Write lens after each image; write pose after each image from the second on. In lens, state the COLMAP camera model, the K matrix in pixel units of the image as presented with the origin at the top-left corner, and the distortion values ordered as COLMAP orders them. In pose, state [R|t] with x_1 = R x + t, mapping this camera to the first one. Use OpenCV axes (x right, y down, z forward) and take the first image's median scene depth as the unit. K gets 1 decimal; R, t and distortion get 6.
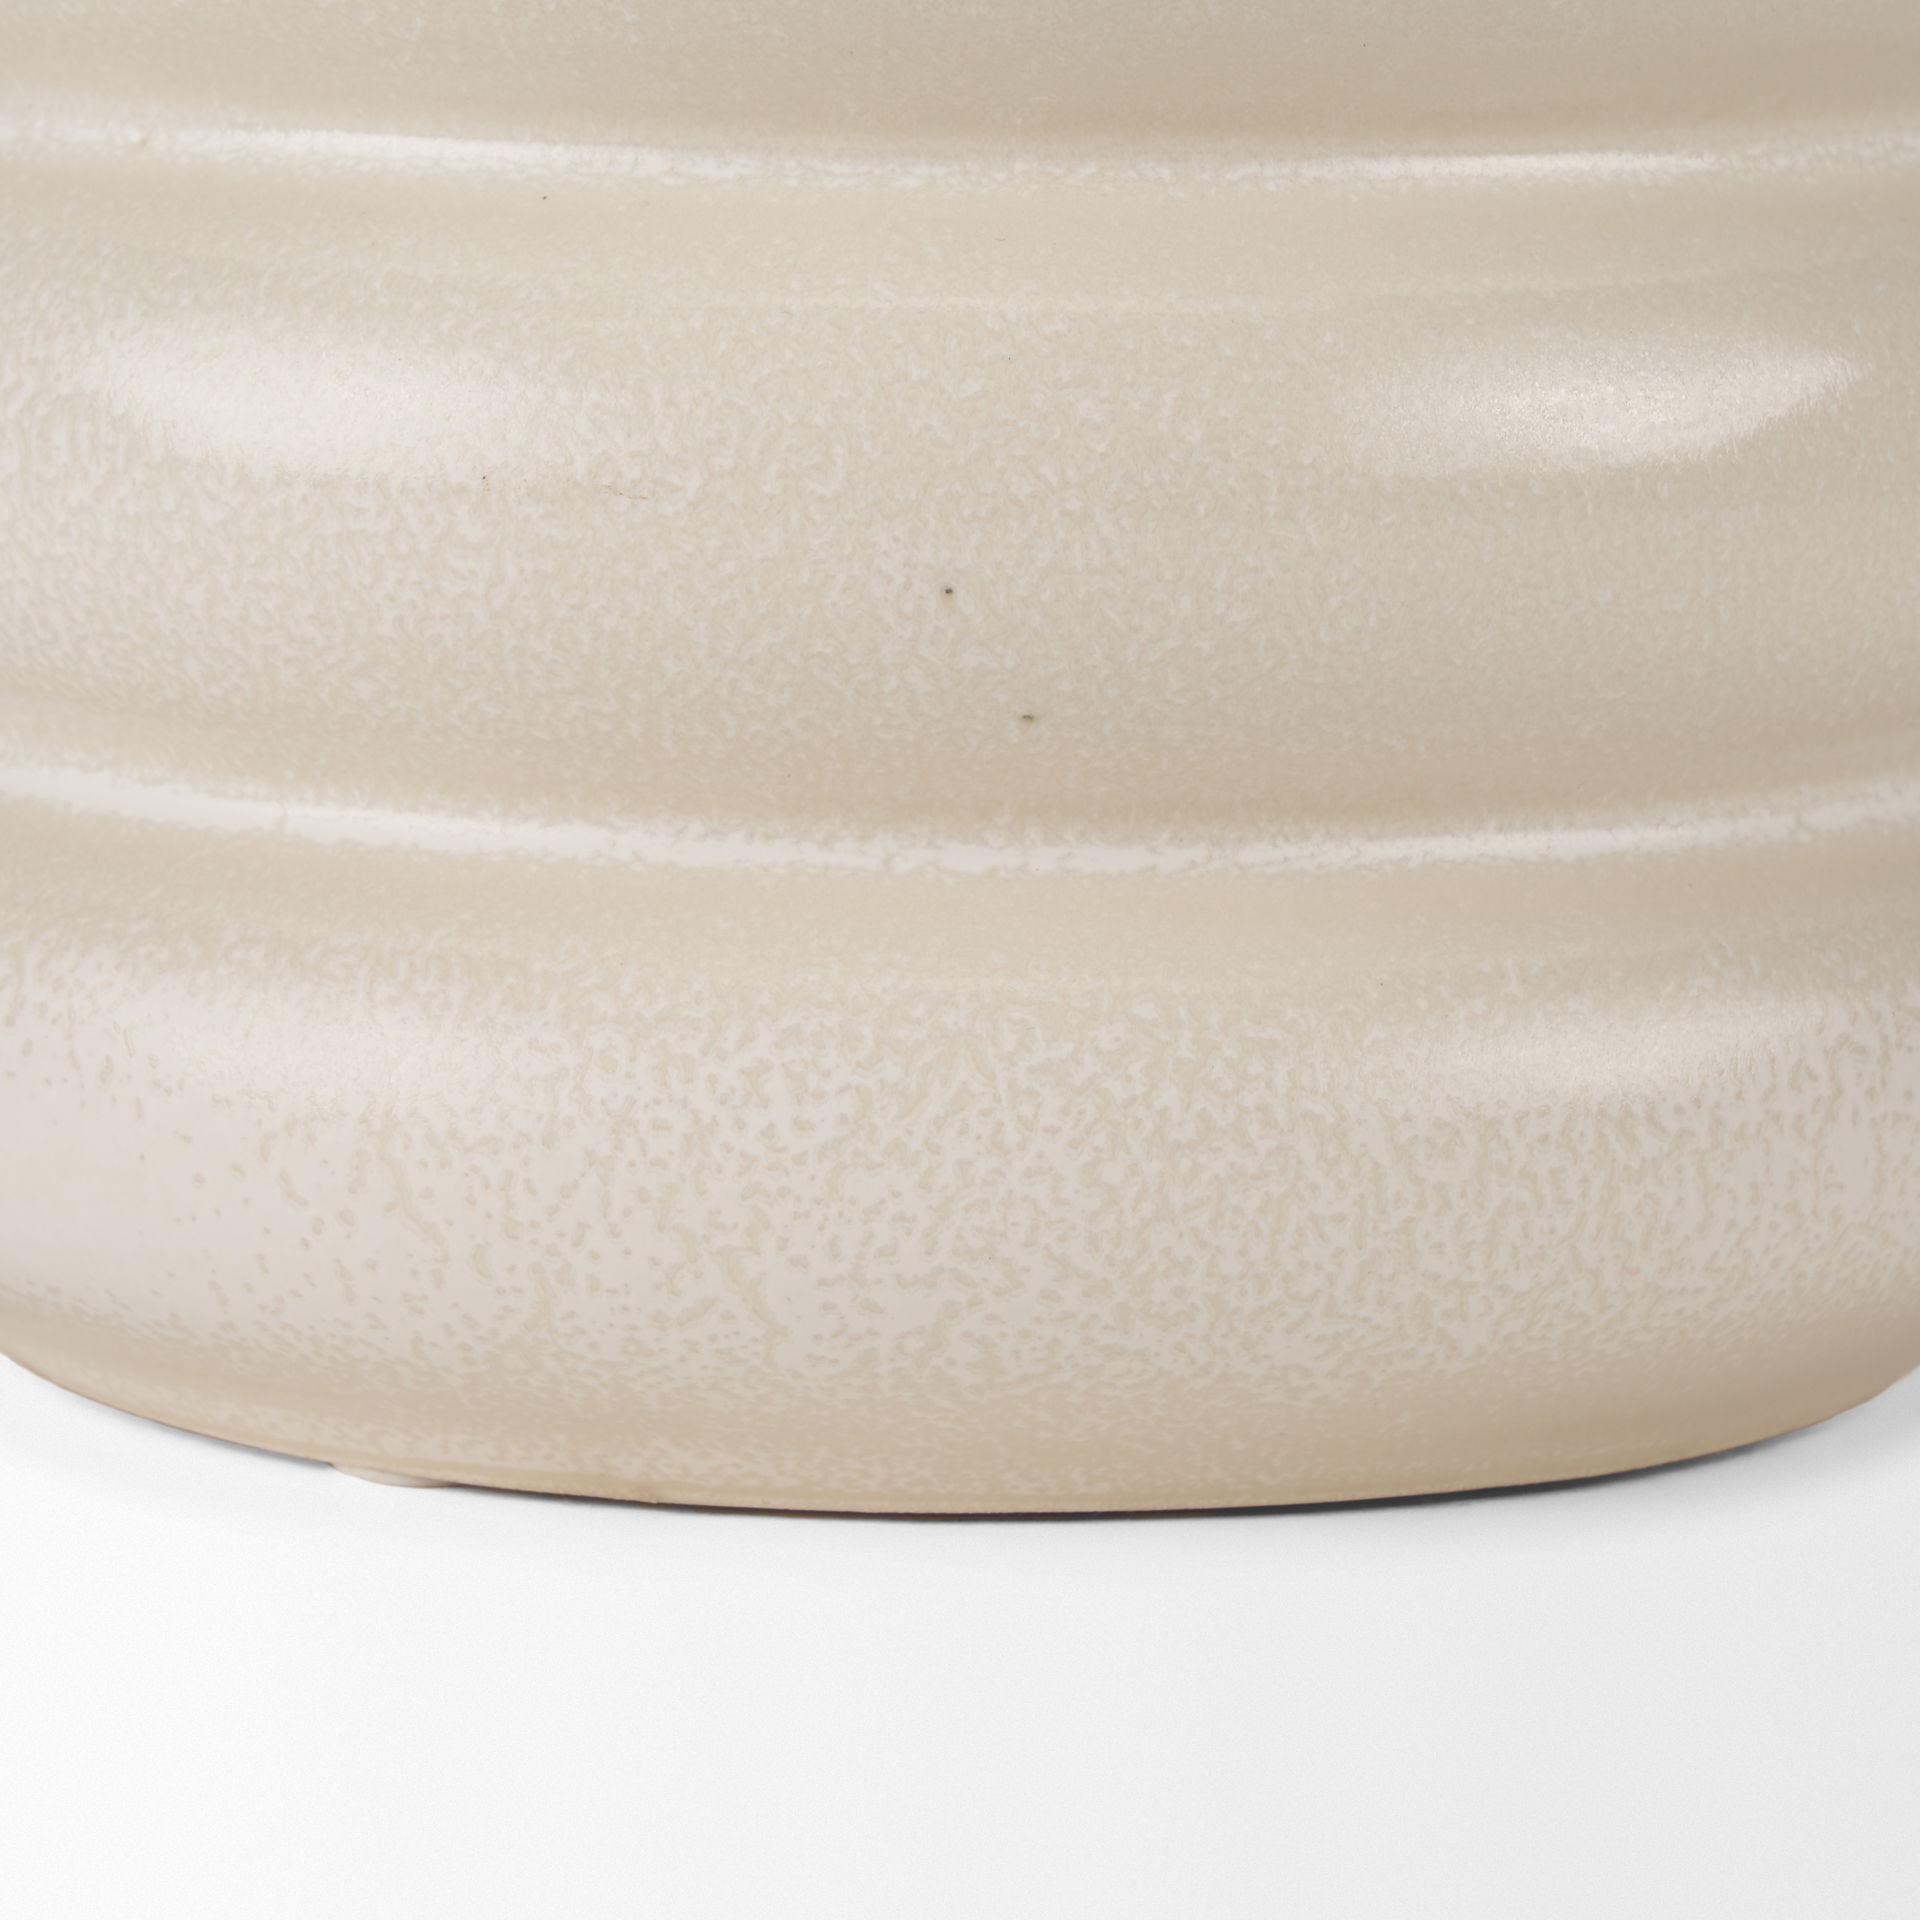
lens RADIAL K [[10858.8, 0, 958.2], [0, 10858.8, 963.0], [0, 0, 1]] dist [0.126143, 0.000000]
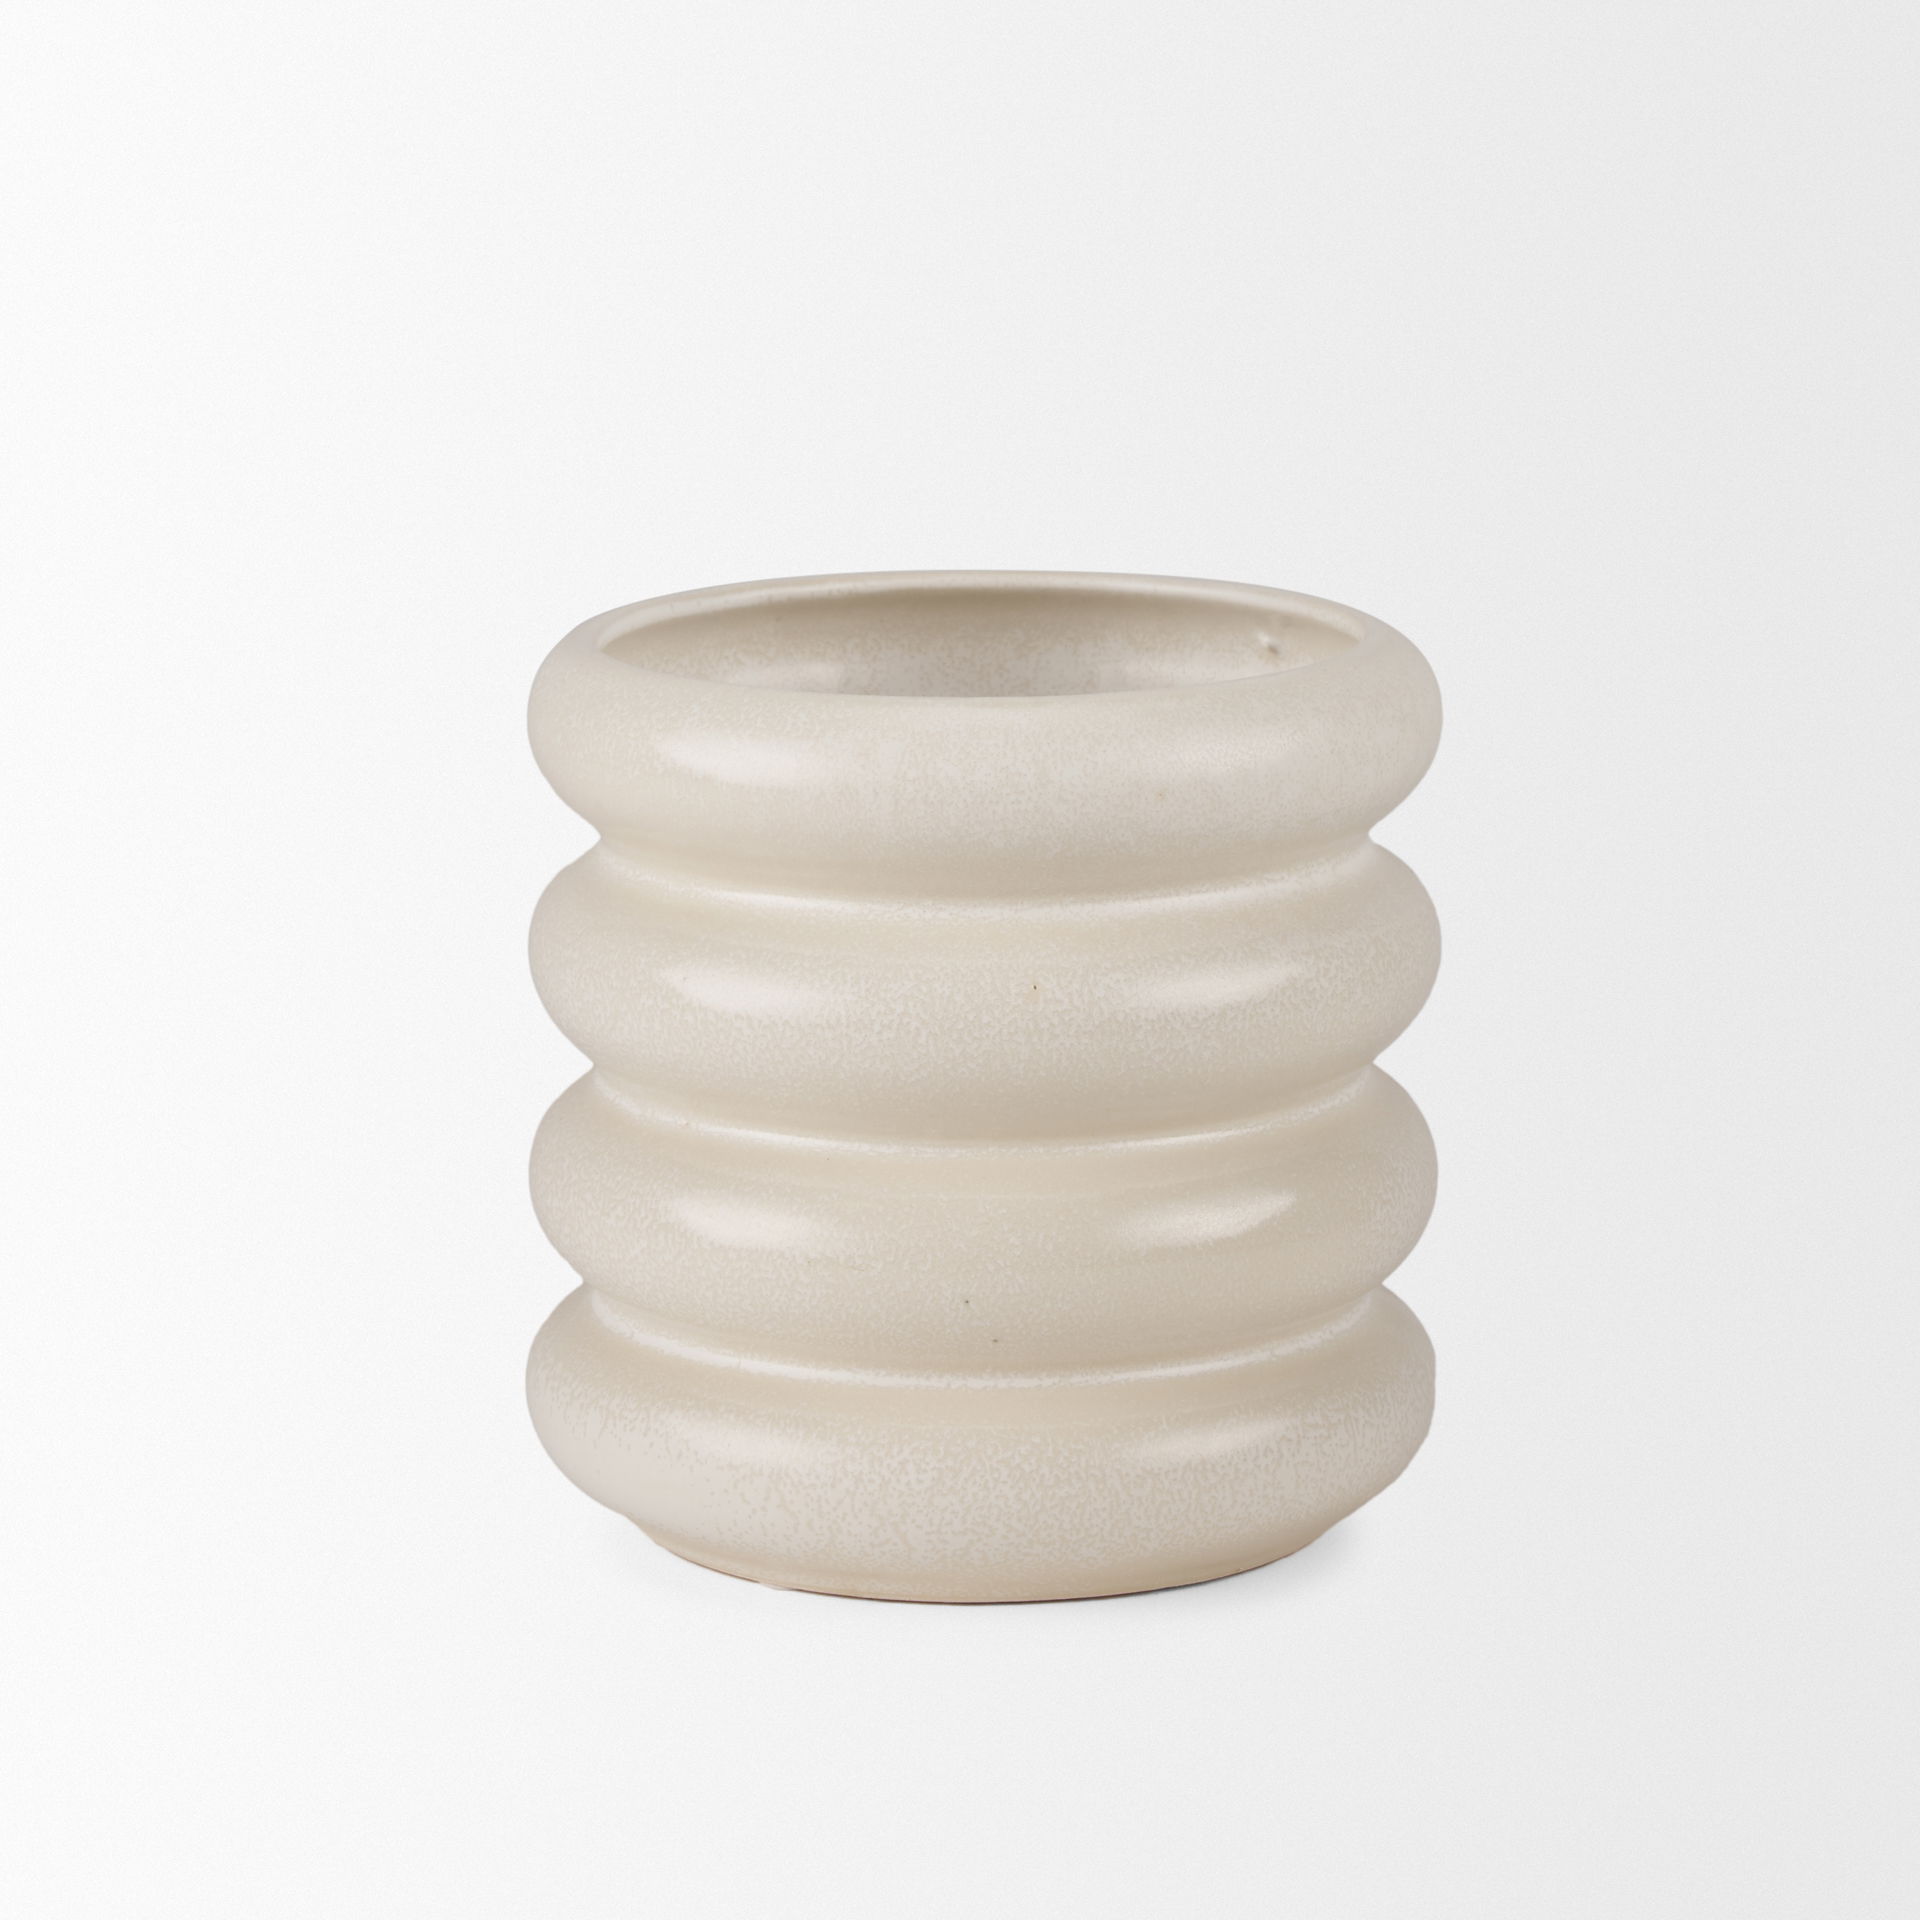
lens RADIAL K [[10858.8, 0, 959.5], [0, 10858.8, 953.4], [0, 0, 1]] dist [0.126143, 0.000000]
pose [[0.999641, -0.008533, -0.025390, 0.071312], [0.010269, 0.997561, 0.069046, -0.325947], [0.024739, -0.069282, 0.997290, -1.893739]]
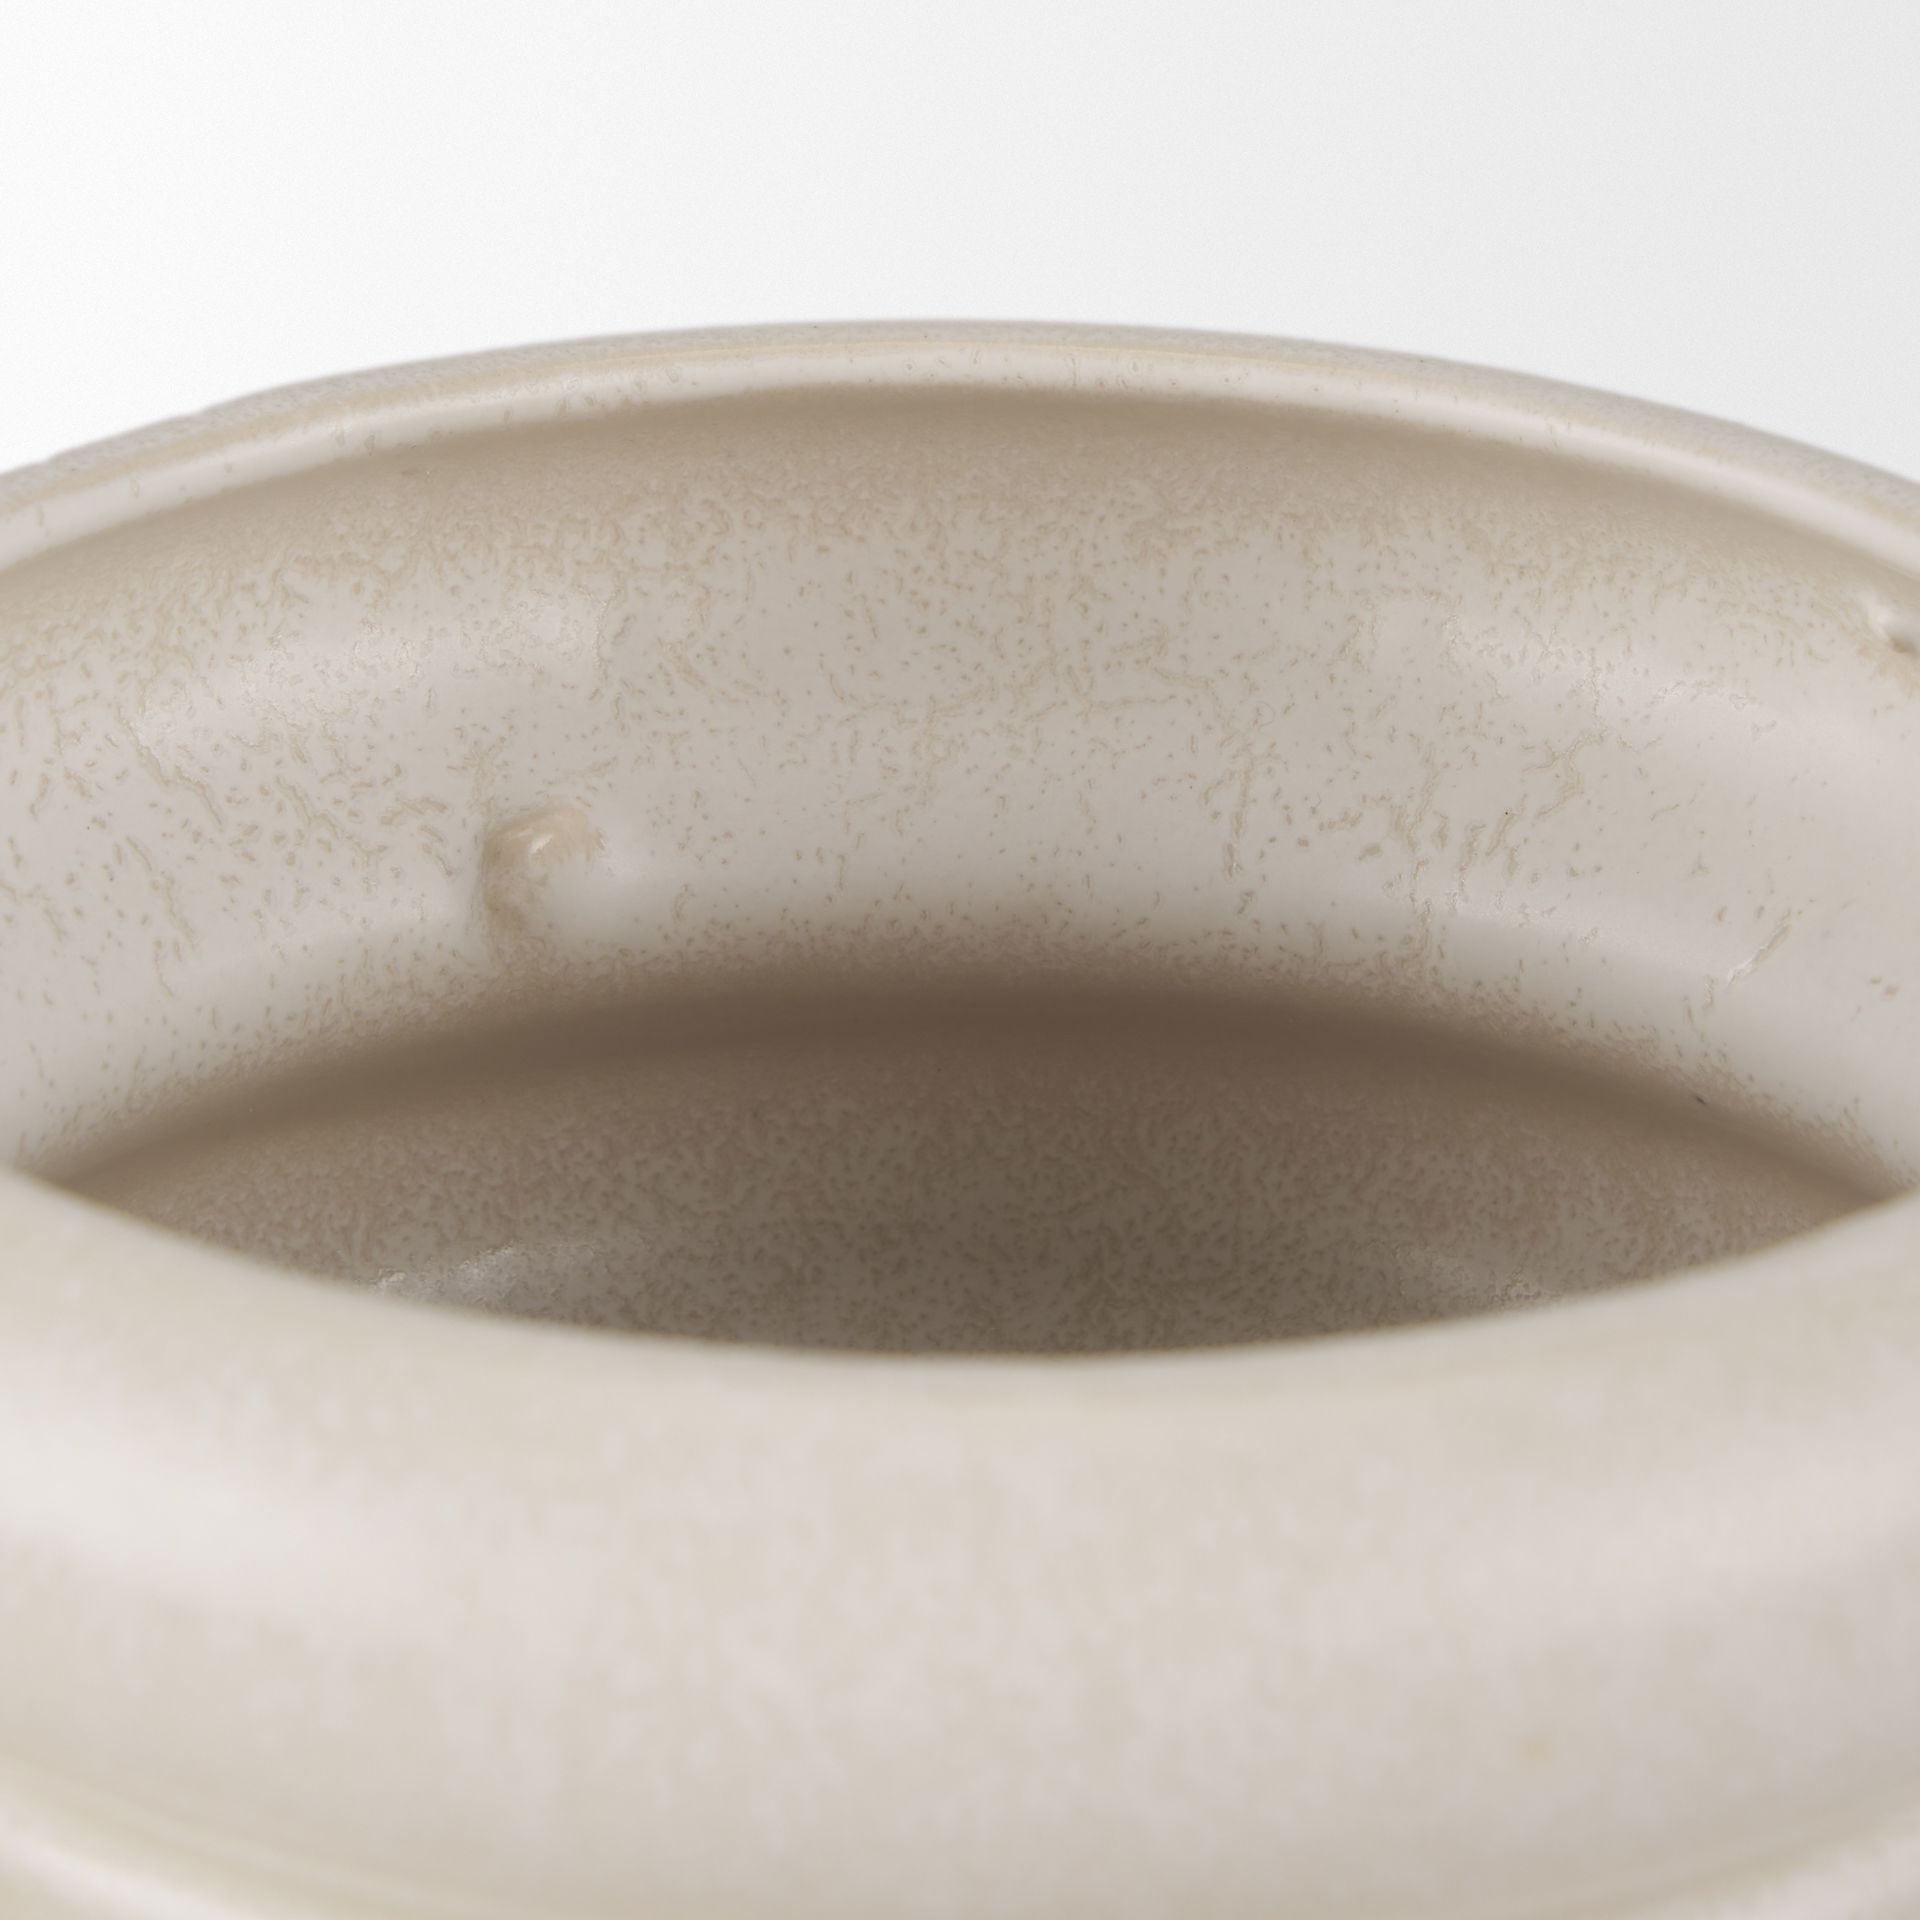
lens RADIAL K [[8913.9, 0, 959.6], [0, 8913.9, 959.2], [0, 0, 1]] dist [-0.191394, 0.000000]
pose [[0.997206, 0.034623, -0.066188, 0.051103], [-0.012185, 0.949621, 0.313165, -0.427211], [0.073696, -0.311484, 0.947389, 0.374800]]
